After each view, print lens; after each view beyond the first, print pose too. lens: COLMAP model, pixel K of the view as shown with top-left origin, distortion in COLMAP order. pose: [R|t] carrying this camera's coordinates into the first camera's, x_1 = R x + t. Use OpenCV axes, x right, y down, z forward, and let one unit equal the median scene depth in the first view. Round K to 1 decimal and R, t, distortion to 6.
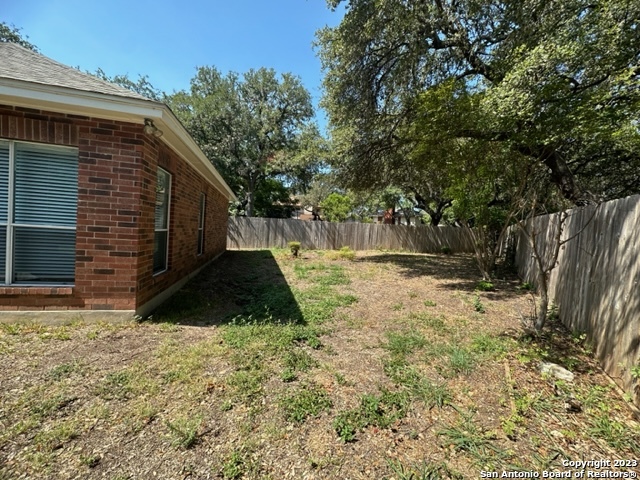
lens RADIAL K [[256.9, 0, 318.7], [0, 256.9, 239.9], [0, 0, 1]] dist [-0.002577, 0.000679]
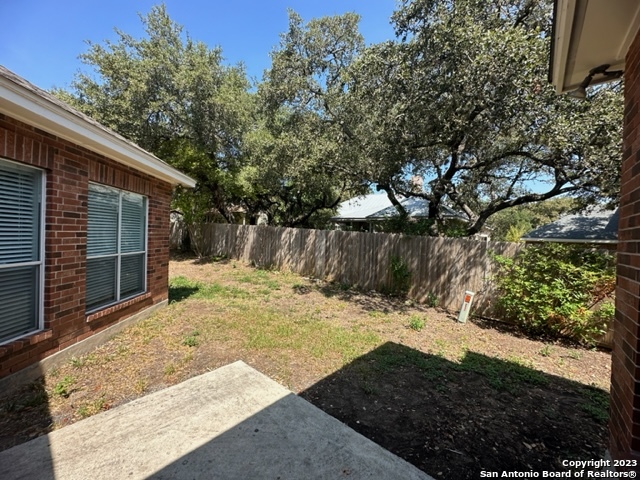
lens RADIAL K [[256.9, 0, 319.5], [0, 256.9, 240.5], [0, 0, 1]] dist [-0.002577, 0.000679]
pose [[0.149351, -0.077189, 0.985767, -1.914332], [0.002371, 0.996973, 0.077708, -0.188604], [-0.988781, -0.009268, 0.149082, -0.151528]]
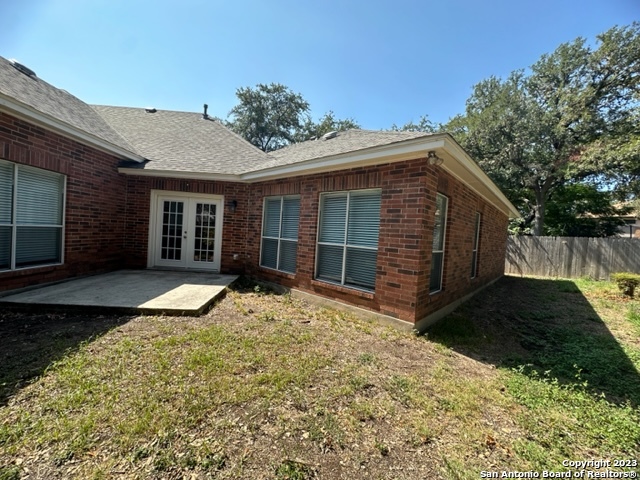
lens RADIAL K [[256.9, 0, 322.1], [0, 256.9, 240.8], [0, 0, 1]] dist [-0.002577, 0.000679]
pose [[0.574835, -0.006027, -0.818247, -0.029920], [-0.055221, 0.997408, -0.046140, -0.009554], [0.816404, 0.071707, 0.573011, 0.010700]]
